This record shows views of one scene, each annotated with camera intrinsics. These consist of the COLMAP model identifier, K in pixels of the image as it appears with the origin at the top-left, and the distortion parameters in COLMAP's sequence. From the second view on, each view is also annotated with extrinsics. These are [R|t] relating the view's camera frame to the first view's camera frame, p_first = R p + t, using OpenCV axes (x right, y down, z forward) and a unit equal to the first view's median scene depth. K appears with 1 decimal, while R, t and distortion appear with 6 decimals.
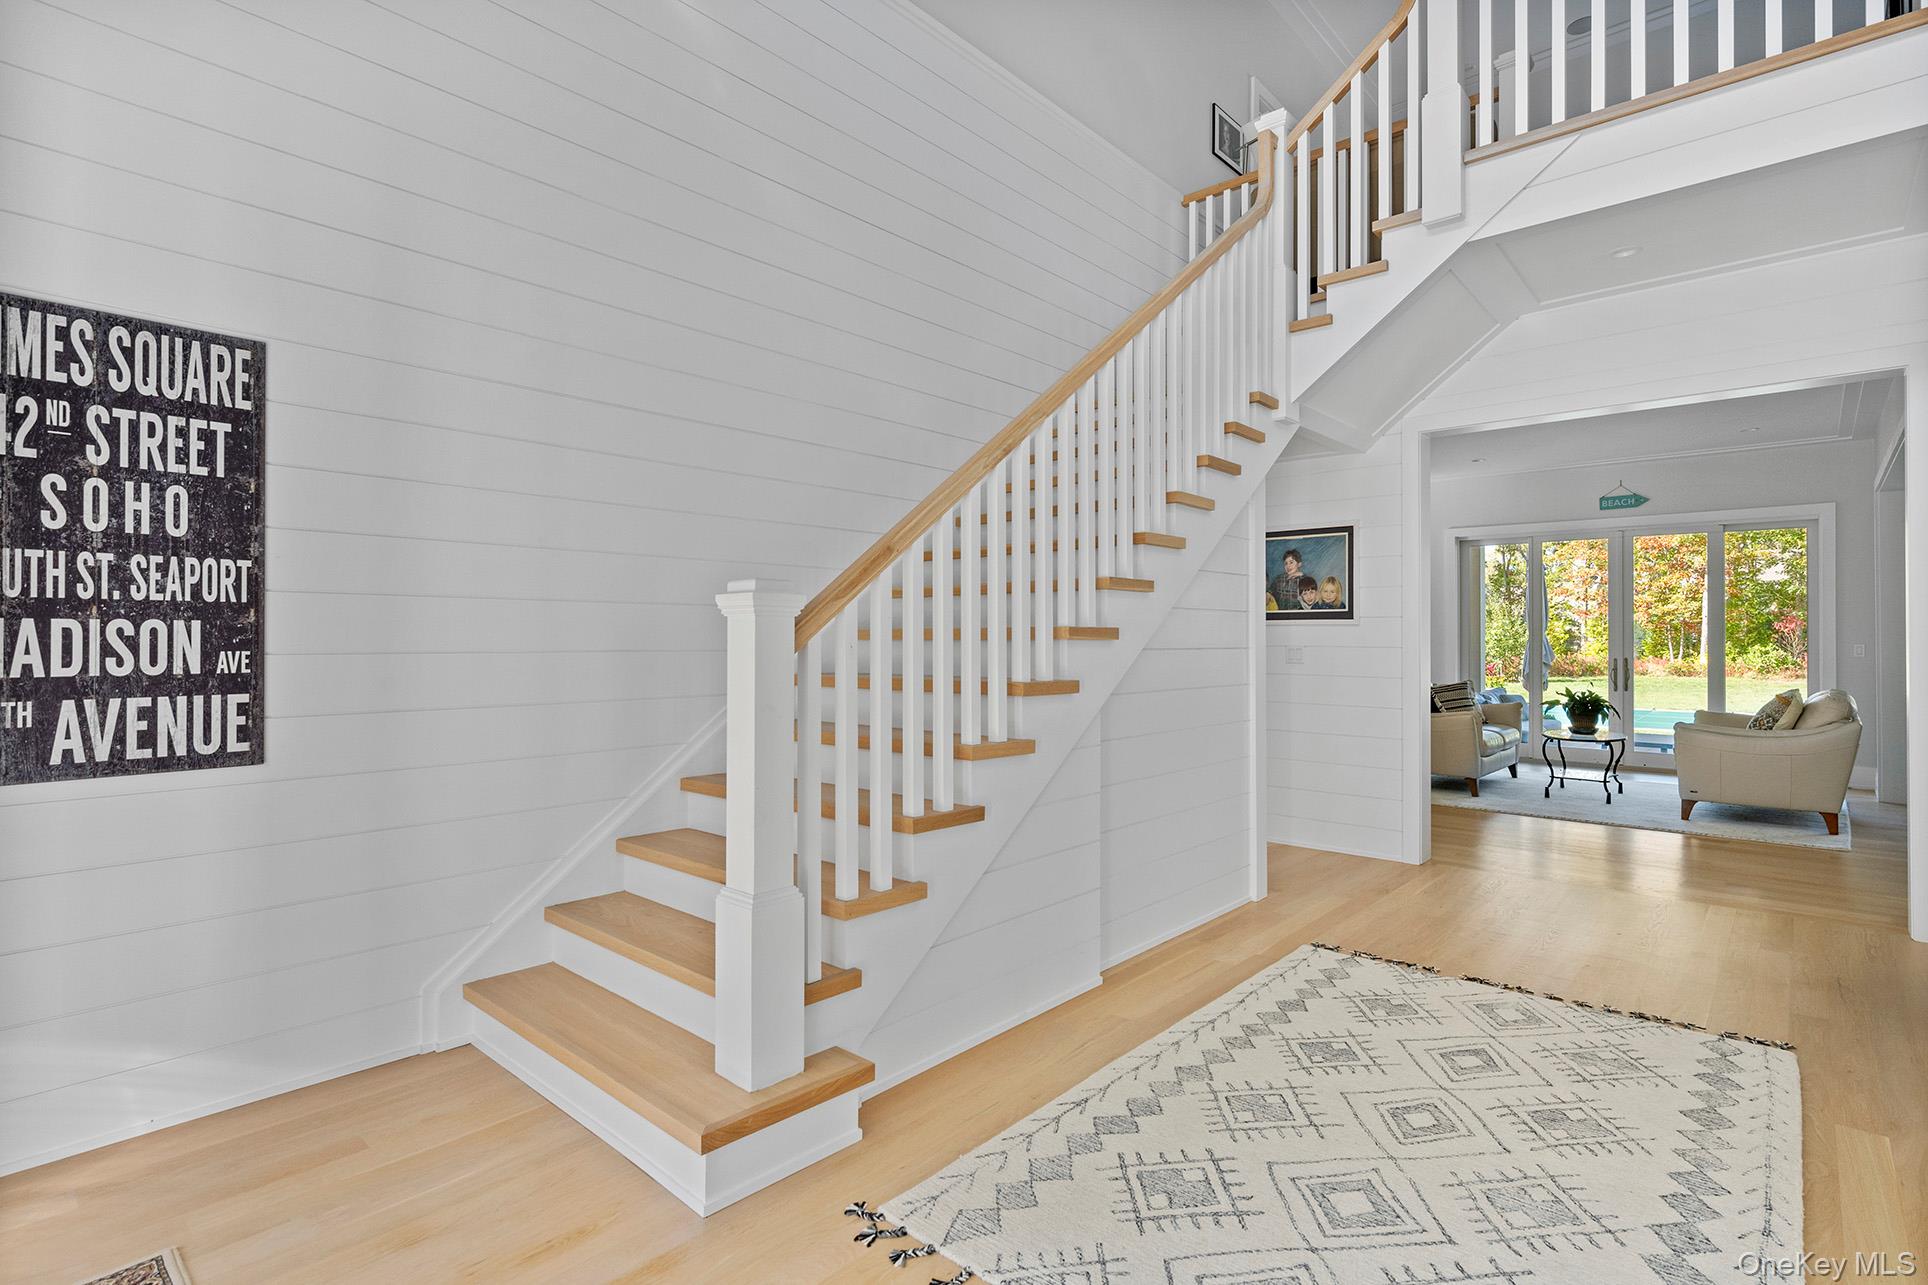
lens RADIAL K [[963.9, 0, 950.6], [0, 963.9, 635.9], [0, 0, 1]] dist [0.001824, 0.000816]
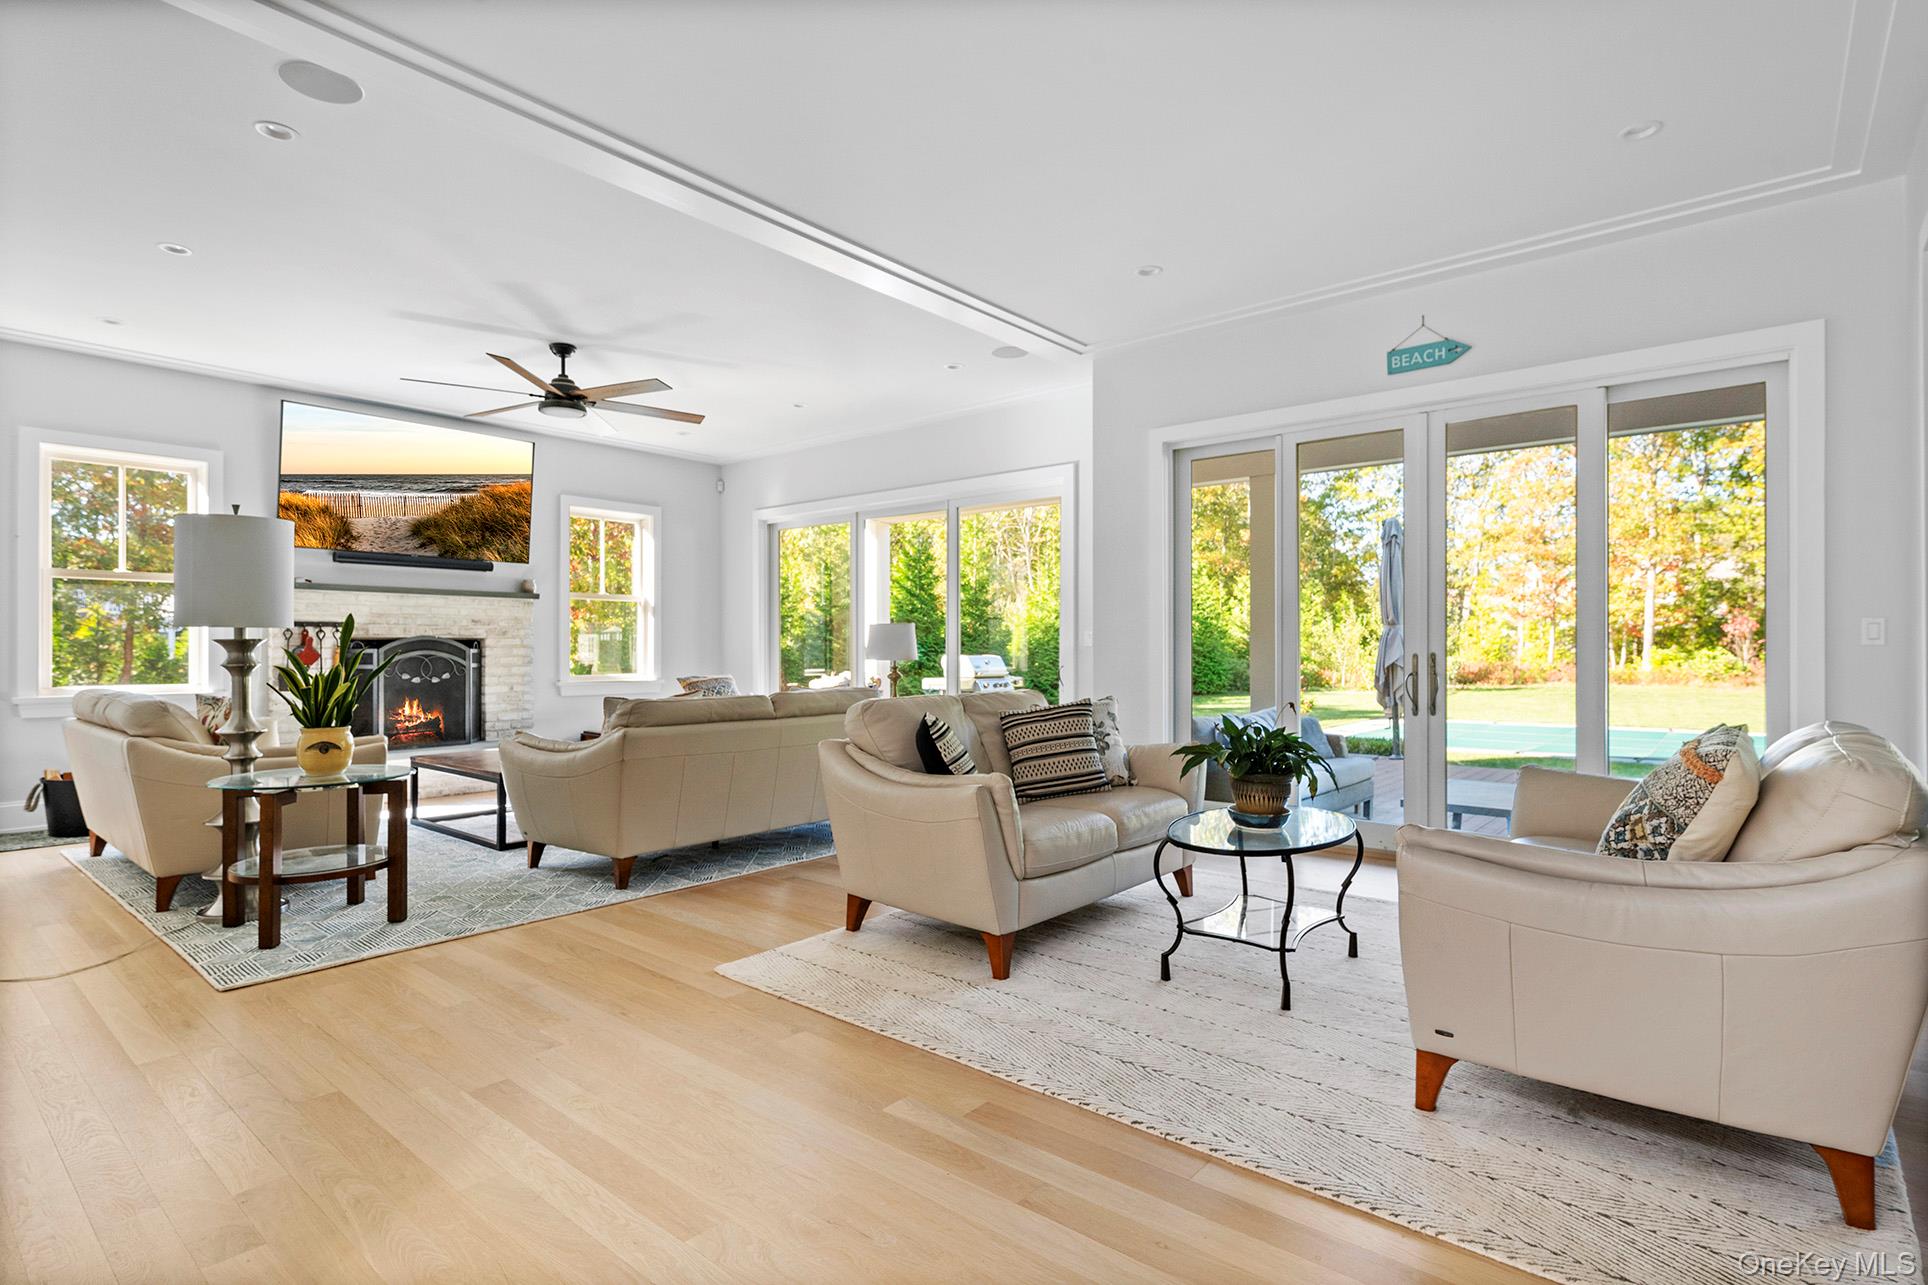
lens RADIAL K [[963.9, 0, 969.0], [0, 963.9, 643.2], [0, 0, 1]] dist [0.001824, 0.000816]
pose [[0.999193, -0.001028, 0.040154, 0.424906], [0.001144, 0.999995, -0.002878, 0.019631], [-0.040151, 0.002921, 0.999189, 0.482931]]
